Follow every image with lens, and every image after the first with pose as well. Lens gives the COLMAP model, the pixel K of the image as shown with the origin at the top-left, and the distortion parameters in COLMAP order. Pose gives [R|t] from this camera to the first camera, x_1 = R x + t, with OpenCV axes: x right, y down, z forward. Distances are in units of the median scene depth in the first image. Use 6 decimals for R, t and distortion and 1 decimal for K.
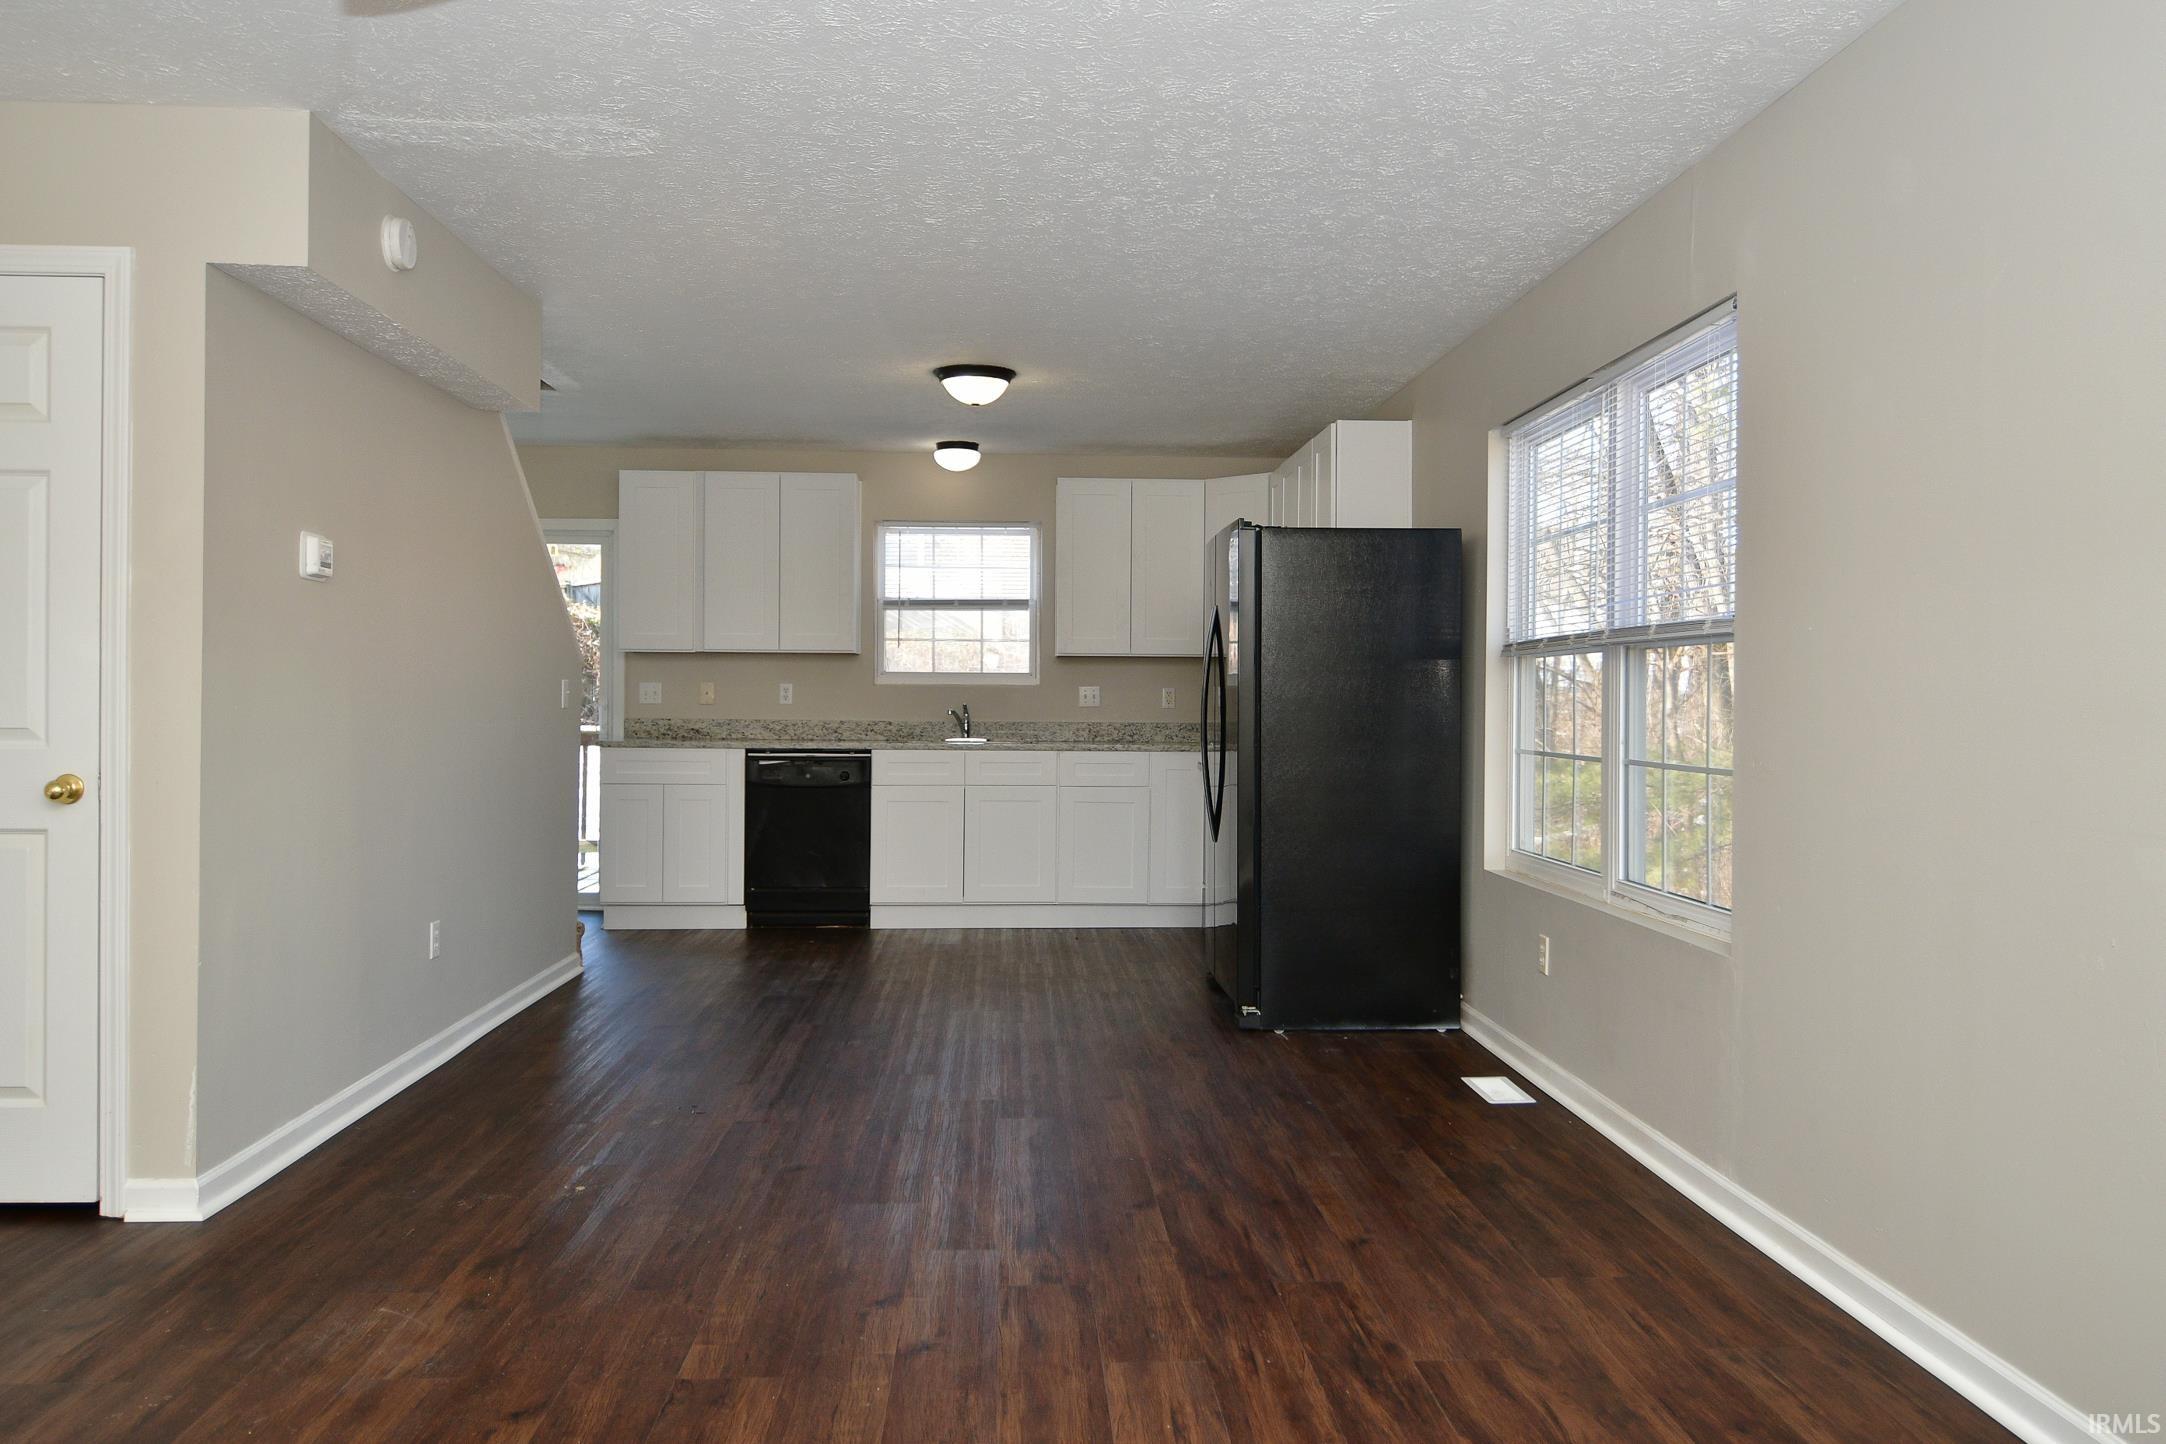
lens RADIAL K [[1549.8, 0, 1089.6], [0, 1549.8, 694.4], [0, 0, 1]] dist [0.025748, -0.045483]
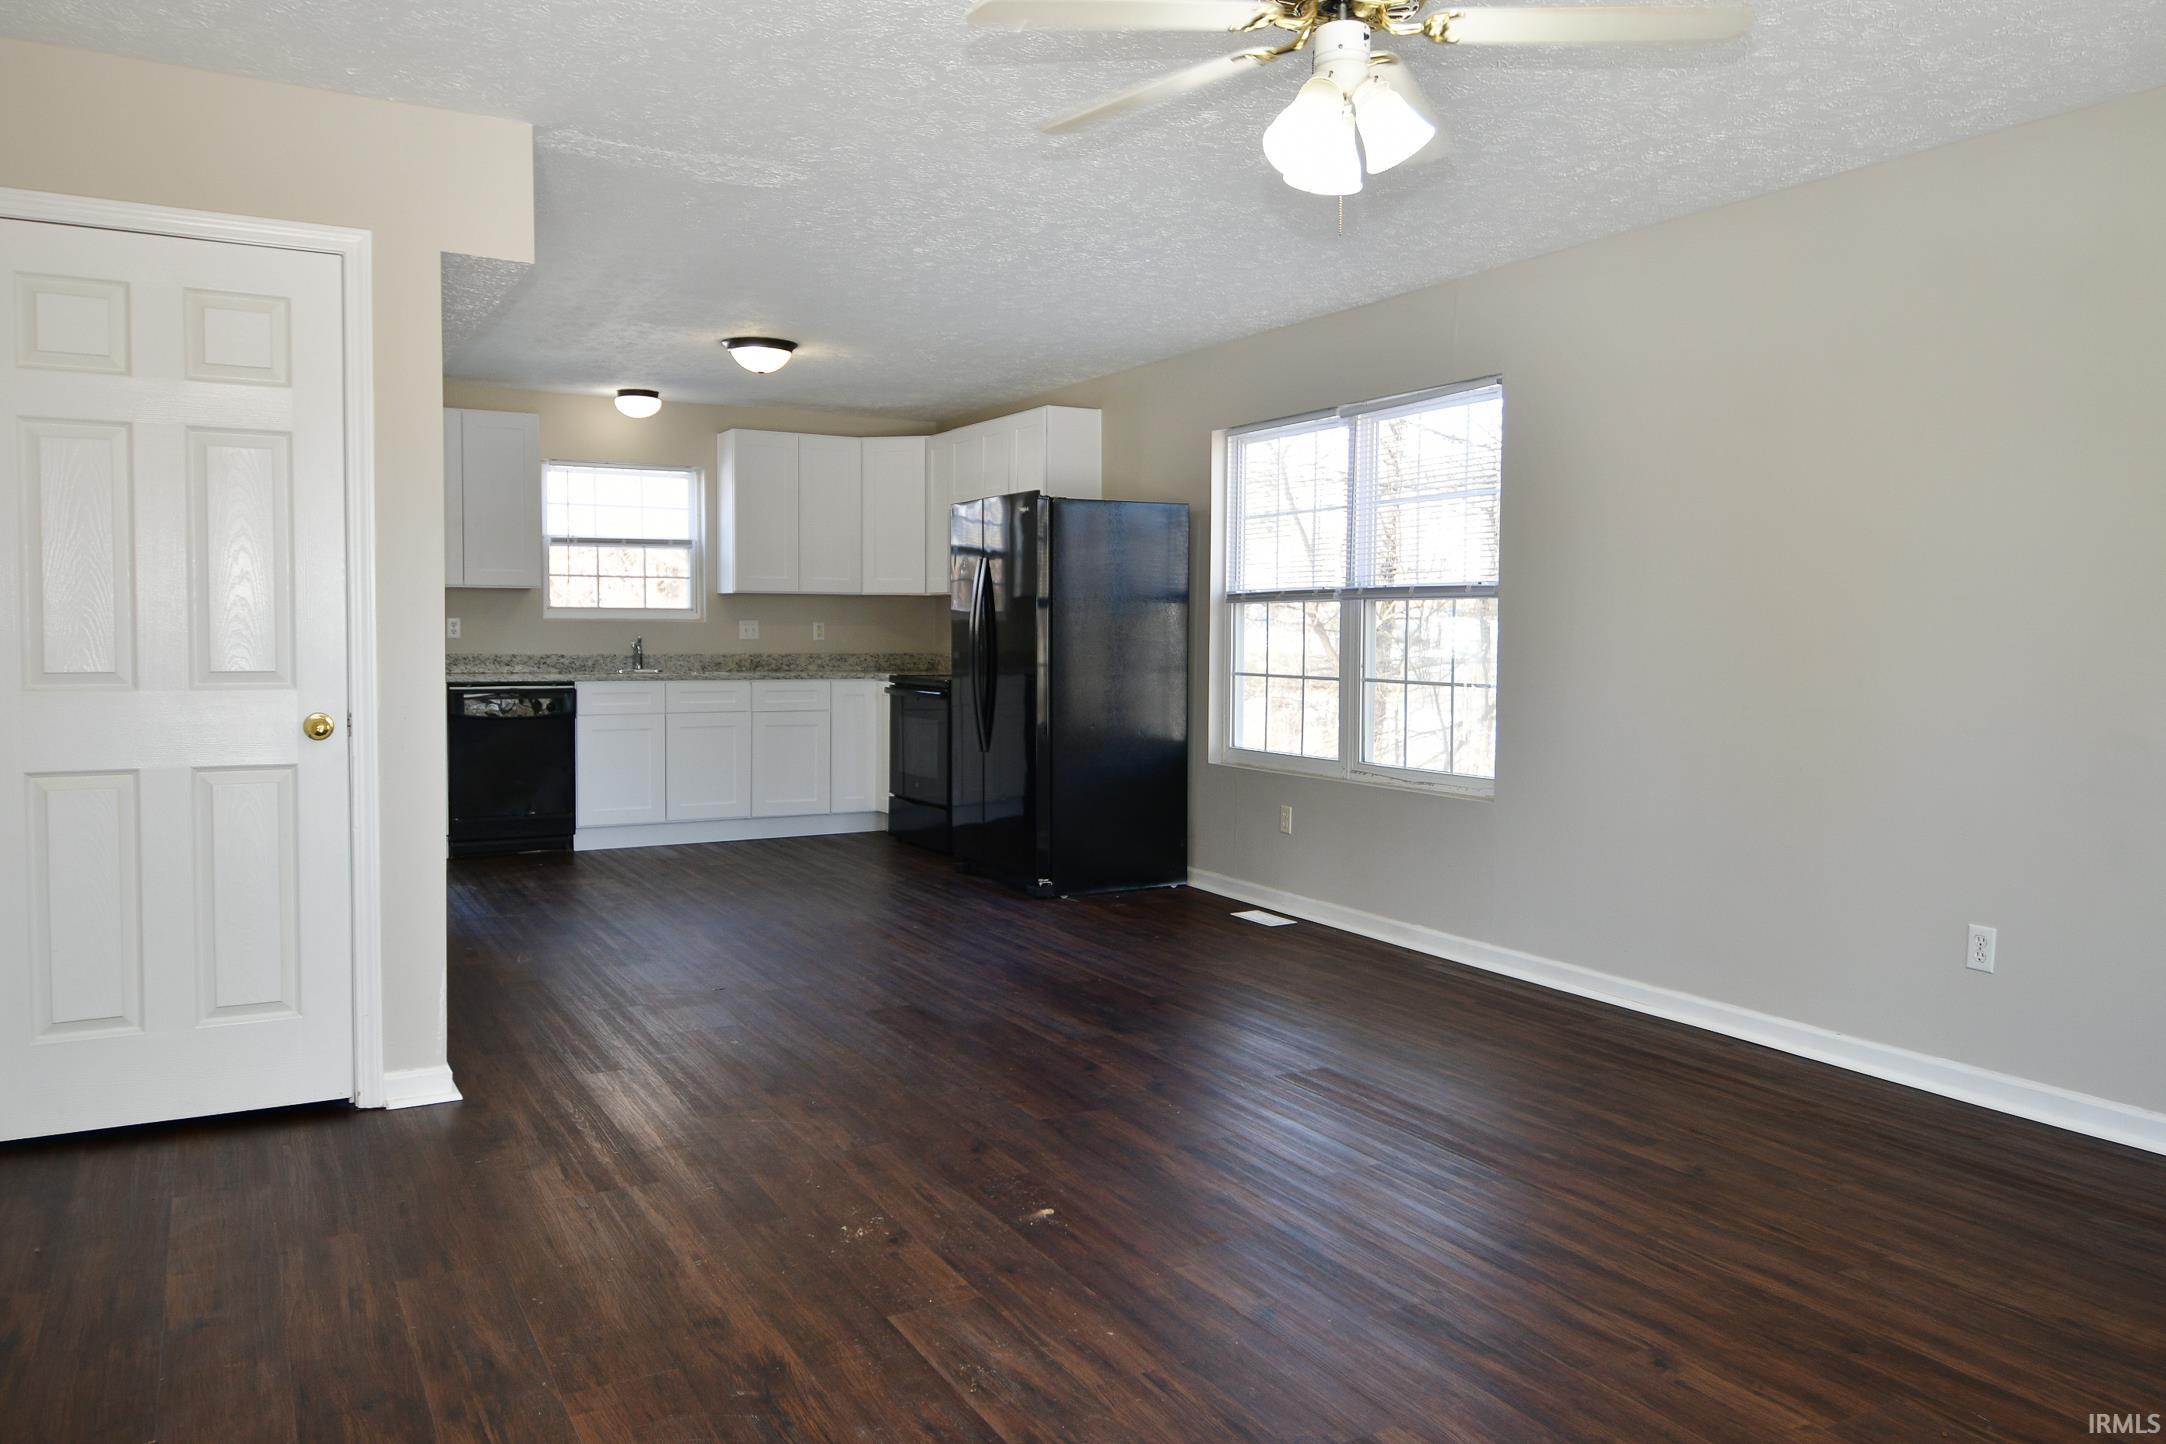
lens RADIAL K [[1549.8, 0, 1089.6], [0, 1549.8, 694.4], [0, 0, 1]] dist [0.025748, -0.045483]
pose [[0.897577, -0.020605, 0.440376, -0.291253], [-0.000715, 0.998838, 0.048194, -0.006769], [-0.440858, -0.043572, 0.896519, -0.098037]]
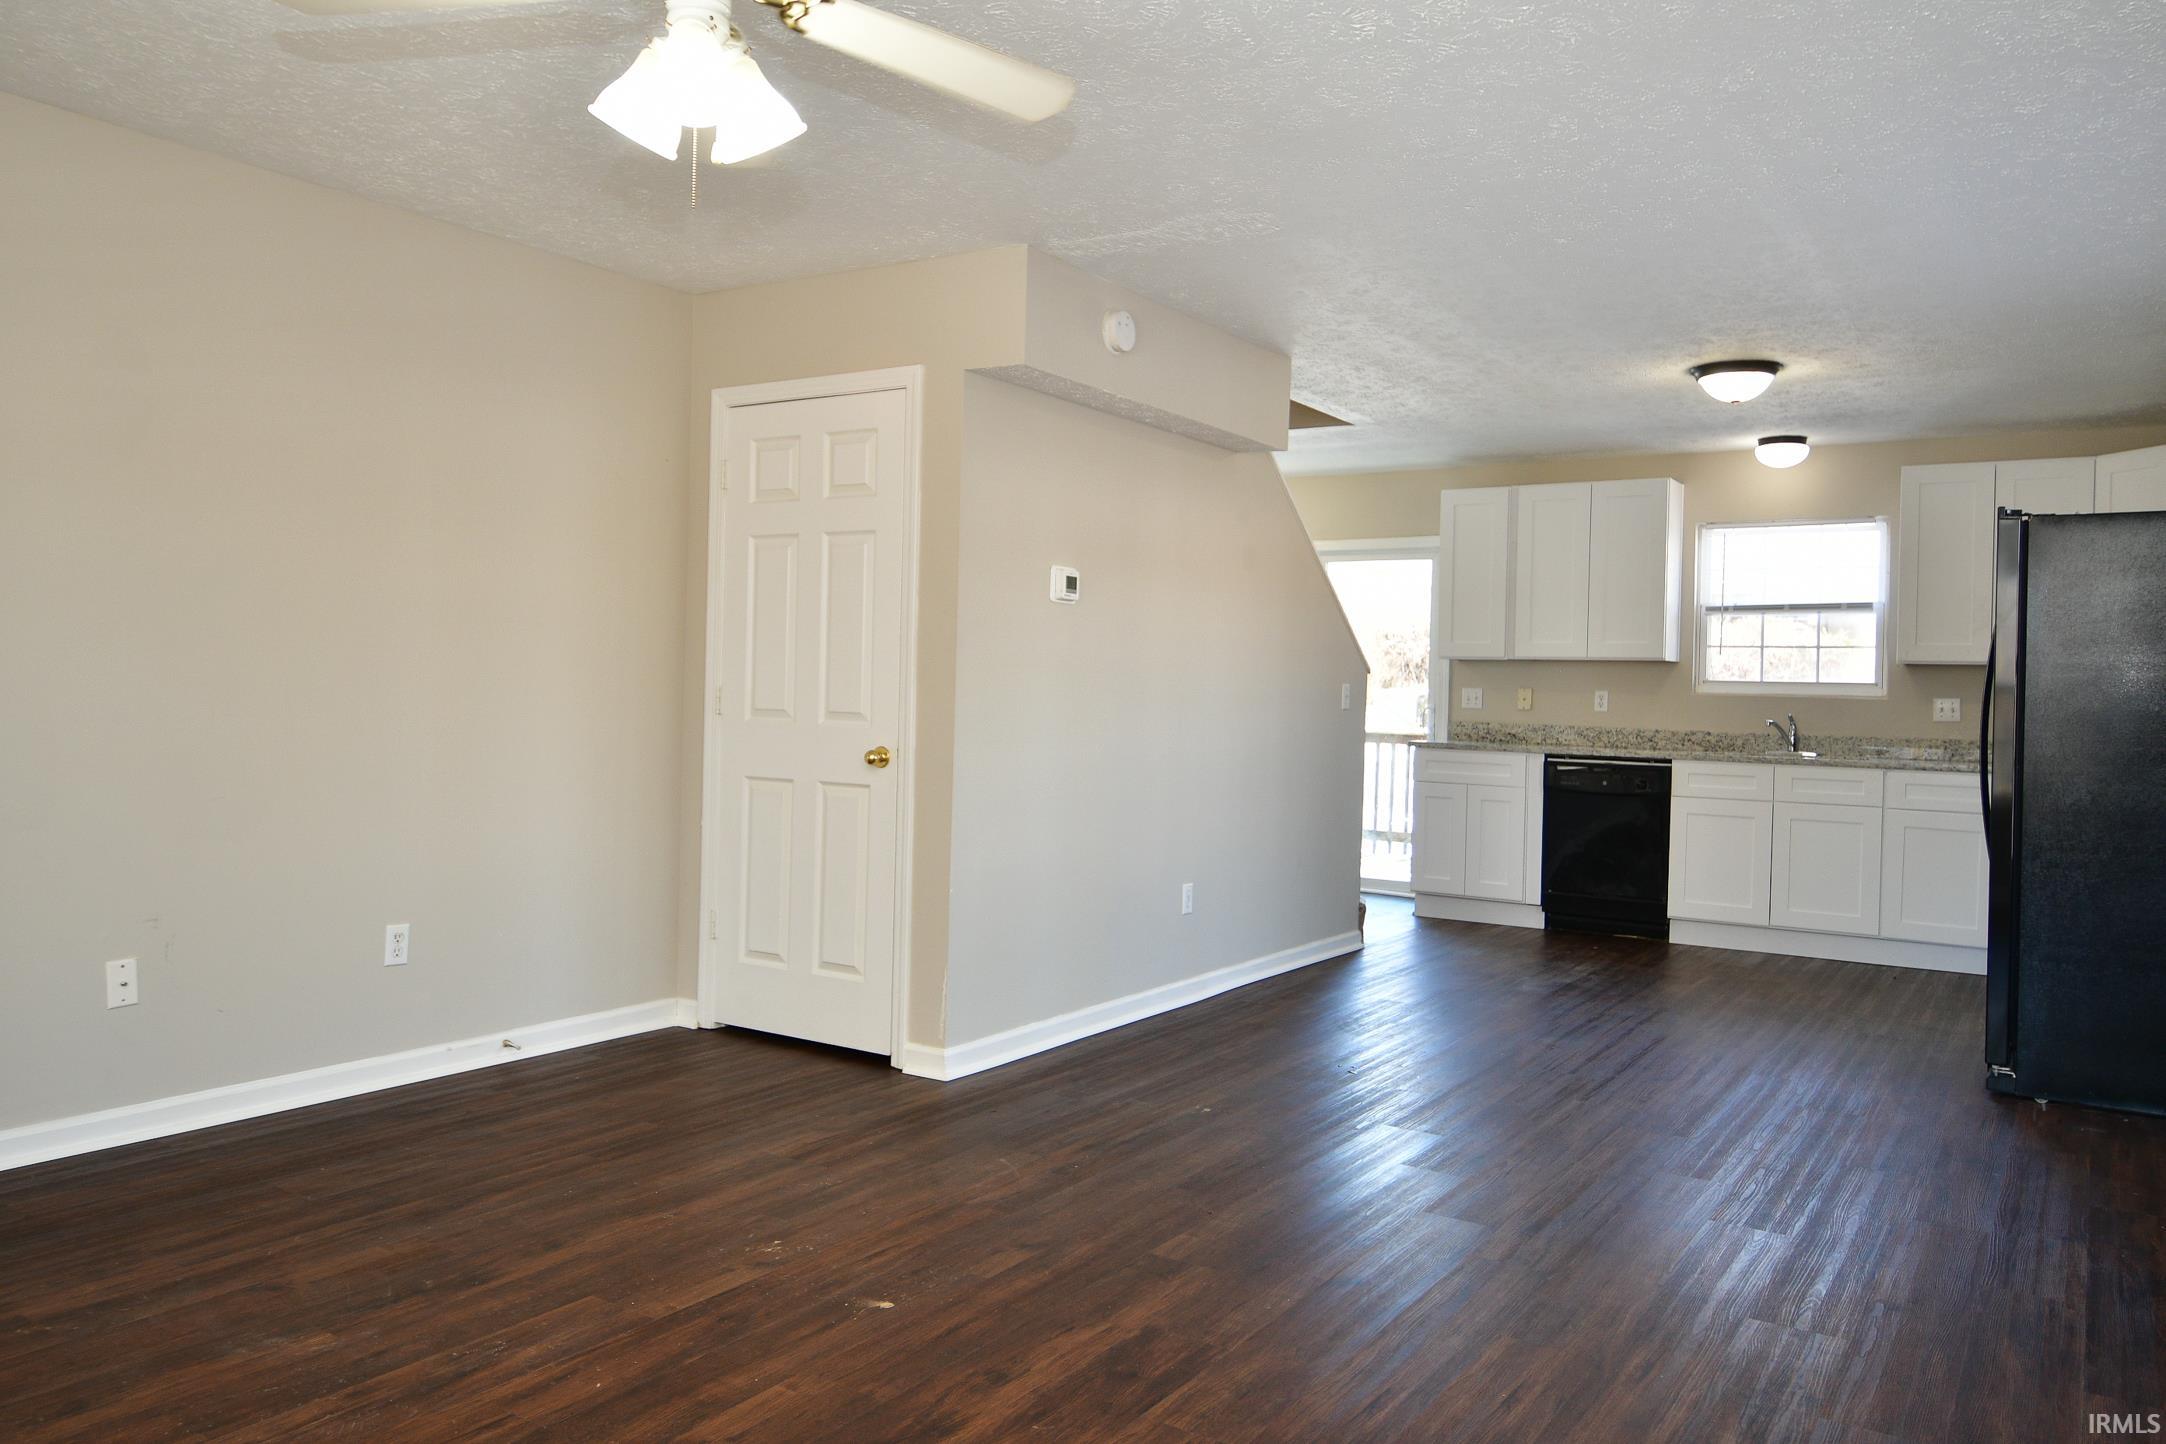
lens RADIAL K [[1549.8, 0, 1089.6], [0, 1549.8, 694.4], [0, 0, 1]] dist [0.025748, -0.045483]
pose [[0.805119, 0.015052, -0.592922, 0.143817], [-0.017652, 0.999843, 0.001413, -0.000329], [0.592850, 0.009329, 0.805259, -0.006522]]
